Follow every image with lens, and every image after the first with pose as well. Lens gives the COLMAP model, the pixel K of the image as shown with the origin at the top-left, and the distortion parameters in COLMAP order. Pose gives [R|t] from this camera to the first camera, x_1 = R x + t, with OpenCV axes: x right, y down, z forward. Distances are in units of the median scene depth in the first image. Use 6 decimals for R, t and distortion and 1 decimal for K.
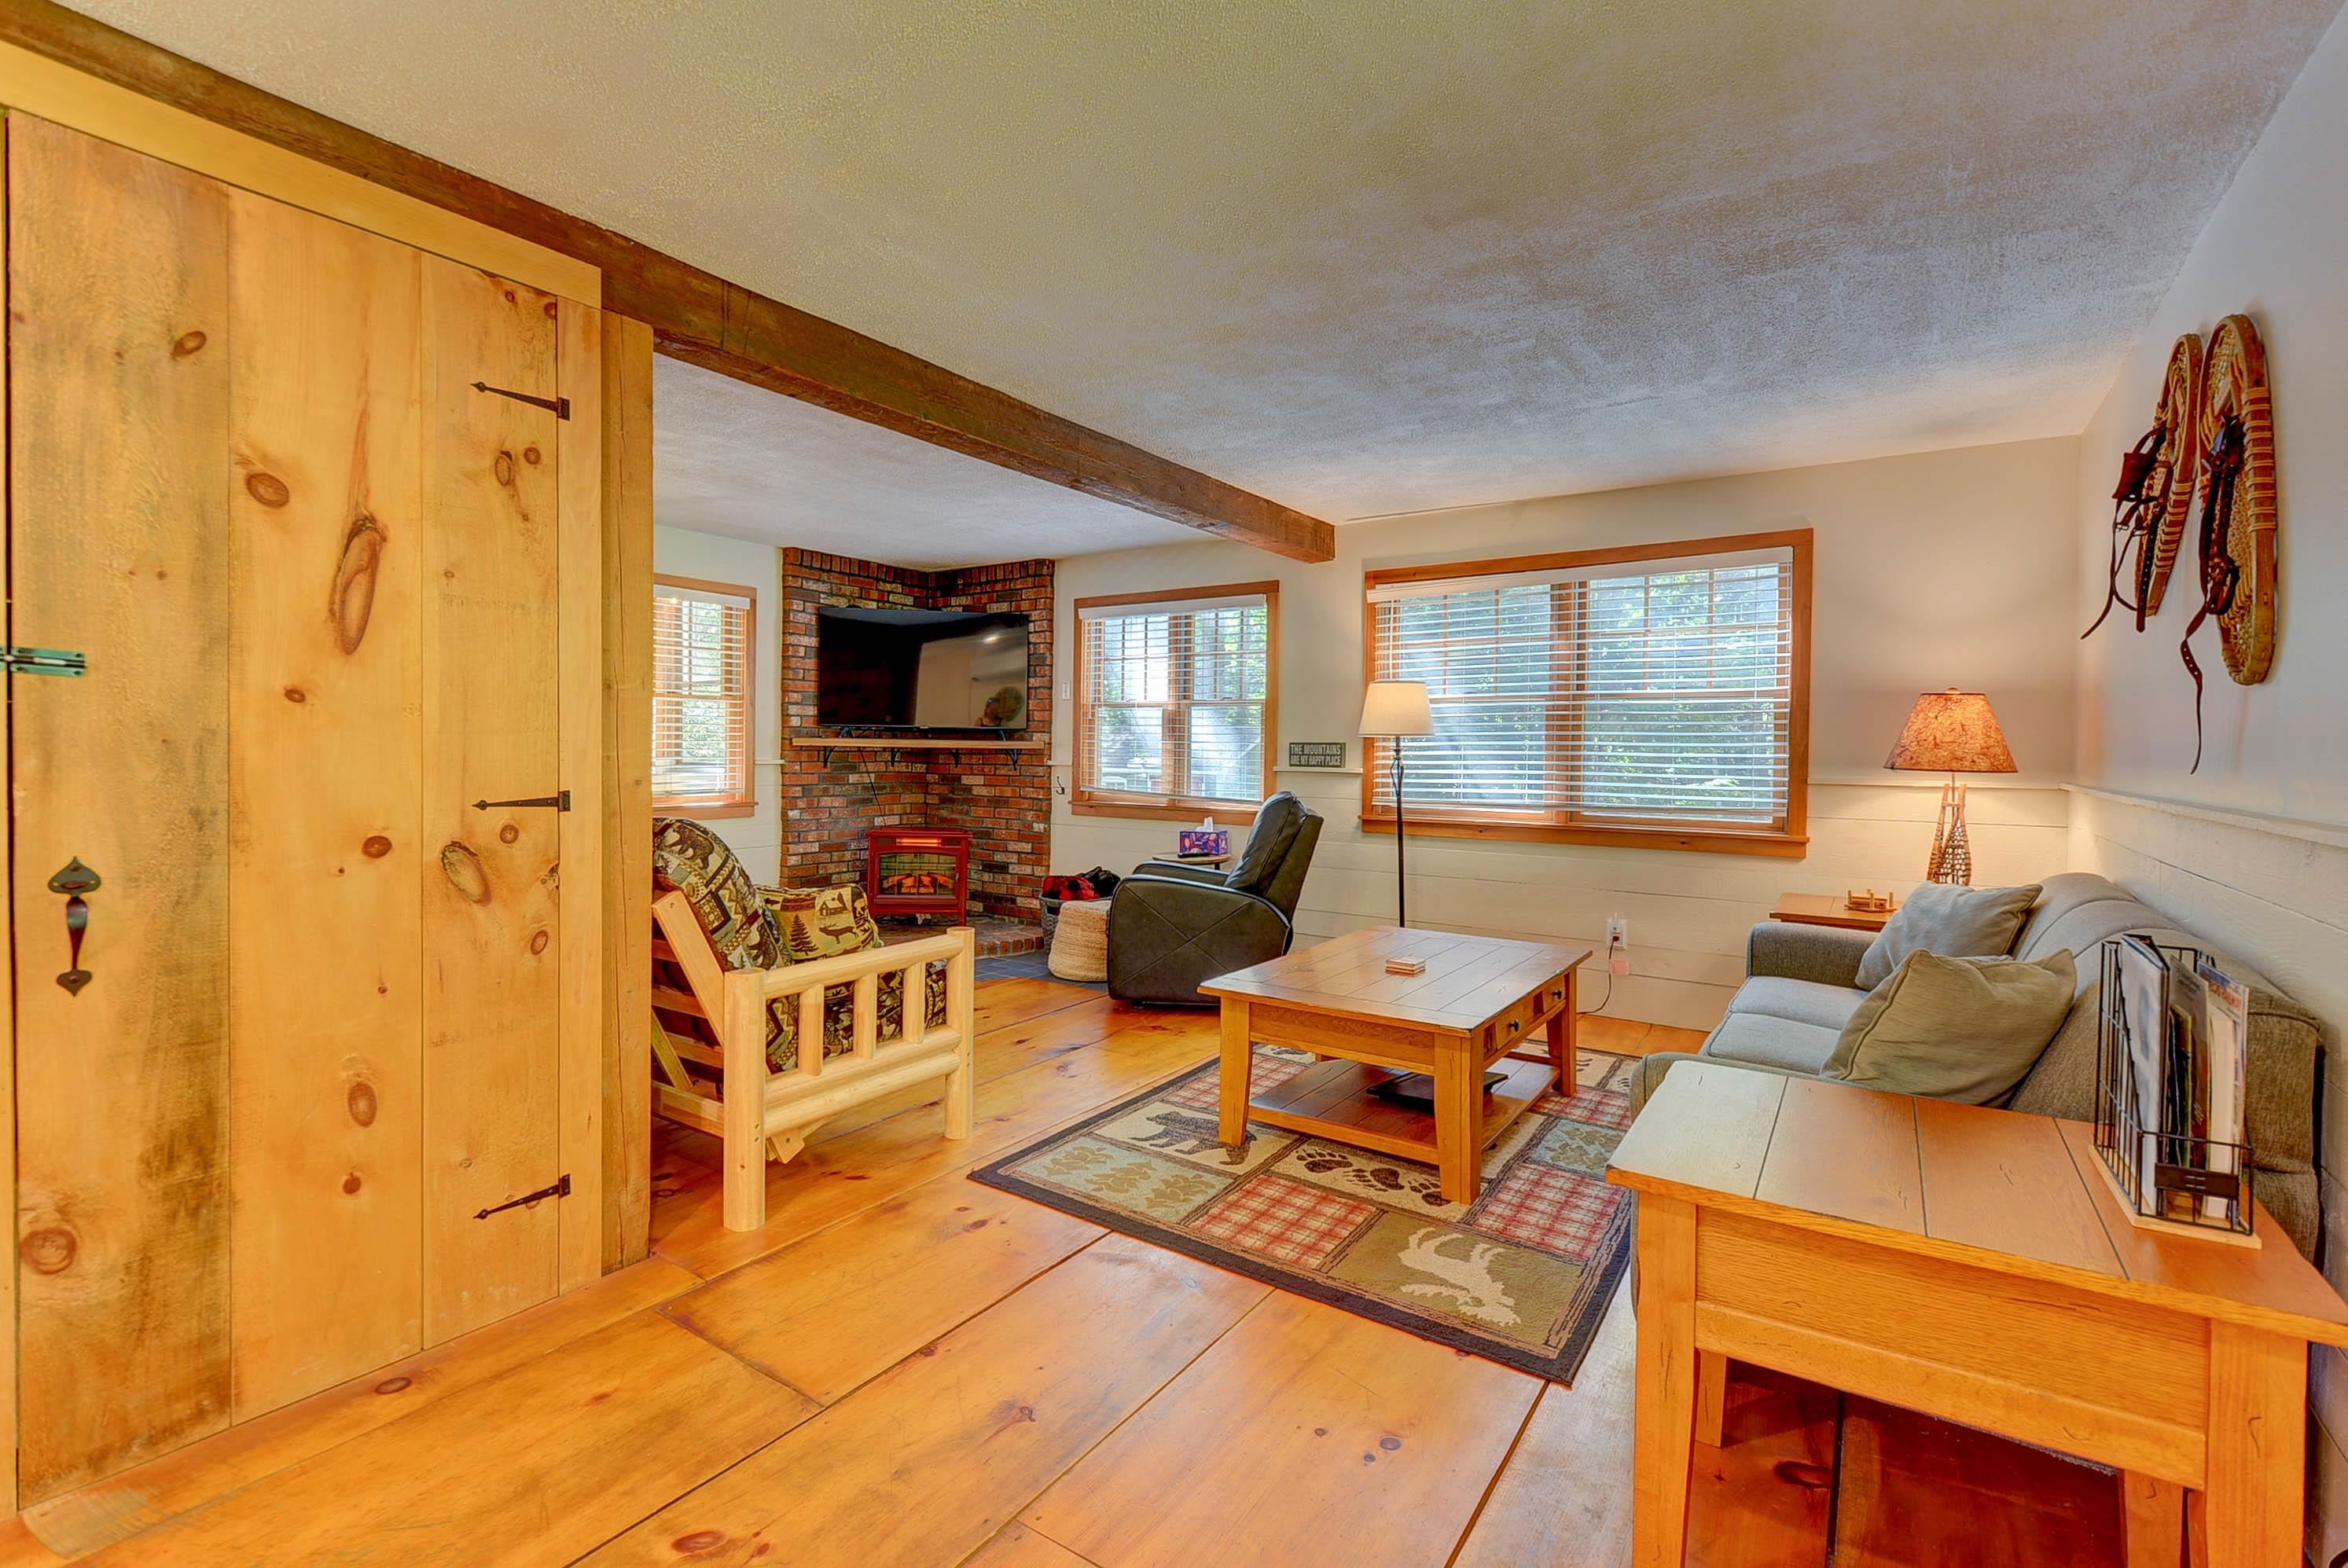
lens RADIAL K [[1049.6, 0, 1144.8], [0, 1049.6, 761.3], [0, 0, 1]] dist [-0.000339, -0.000220]
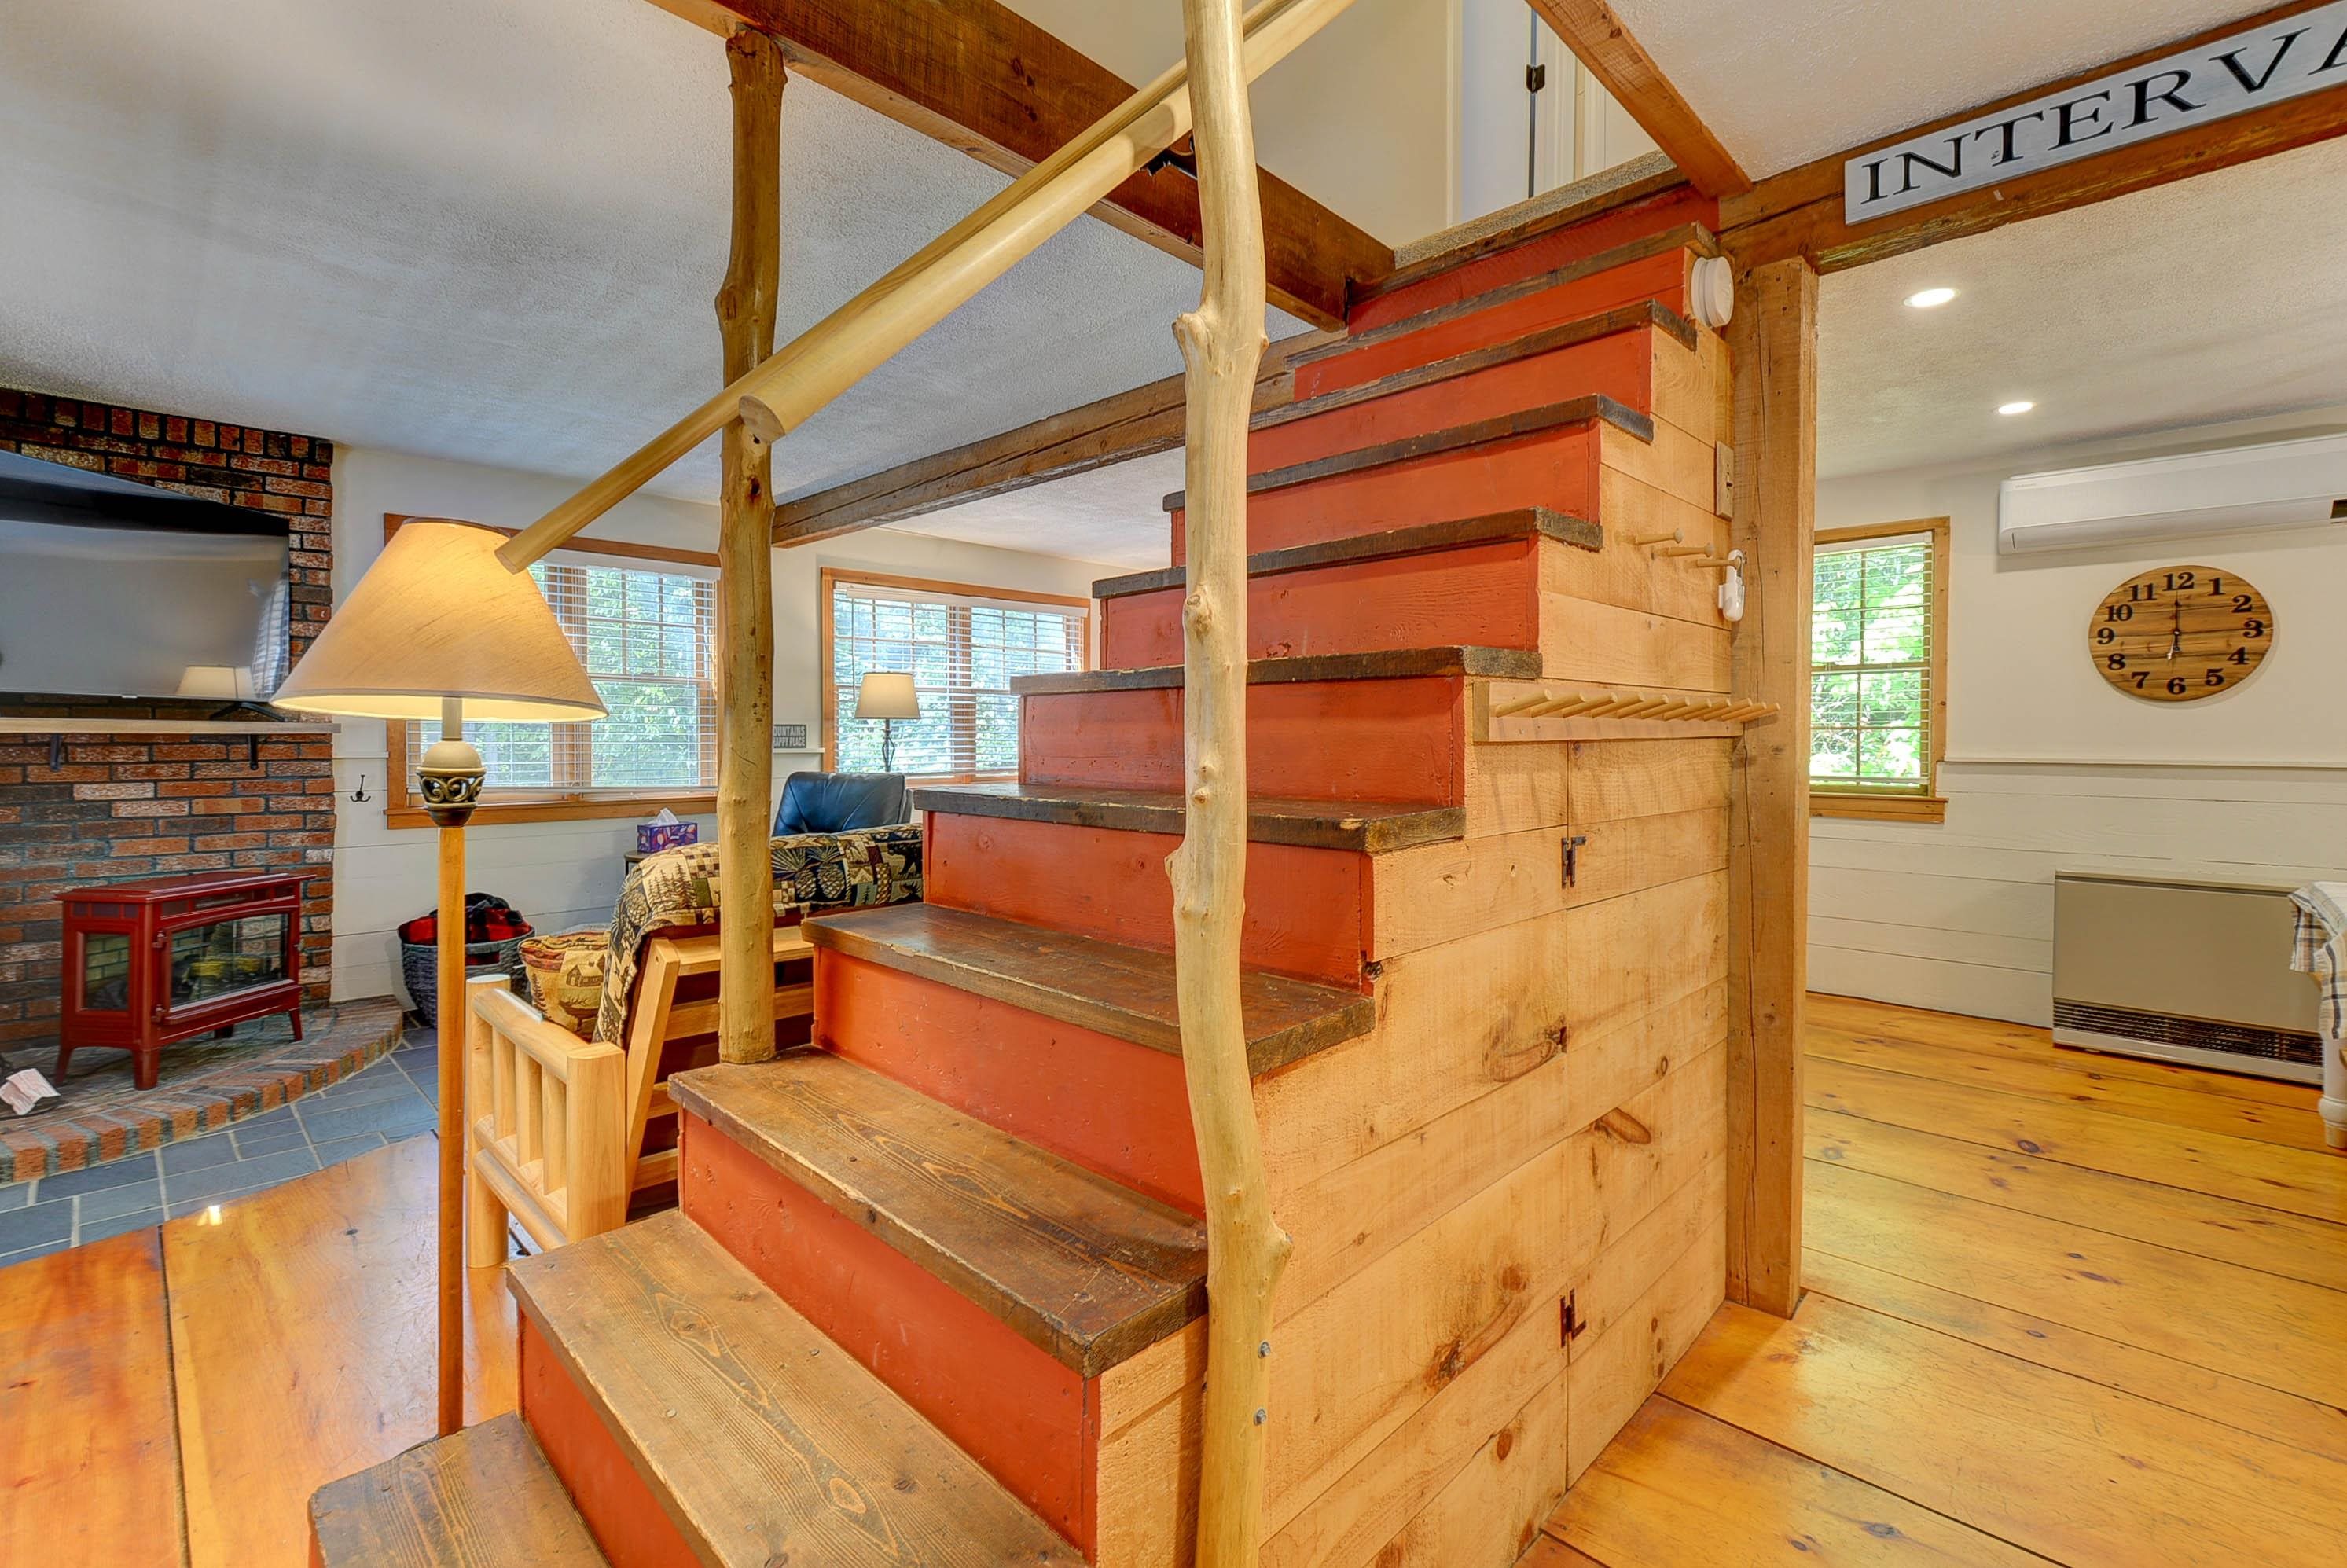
lens RADIAL K [[1037.8, 0, 1183.9], [0, 1037.8, 759.4], [0, 0, 1]] dist [0.002760, -0.006595]
pose [[0.148613, -0.031711, 0.988387, -0.695665], [0.017476, 0.999414, 0.029437, -0.005903], [-0.988741, 0.012899, 0.149080, 0.409097]]
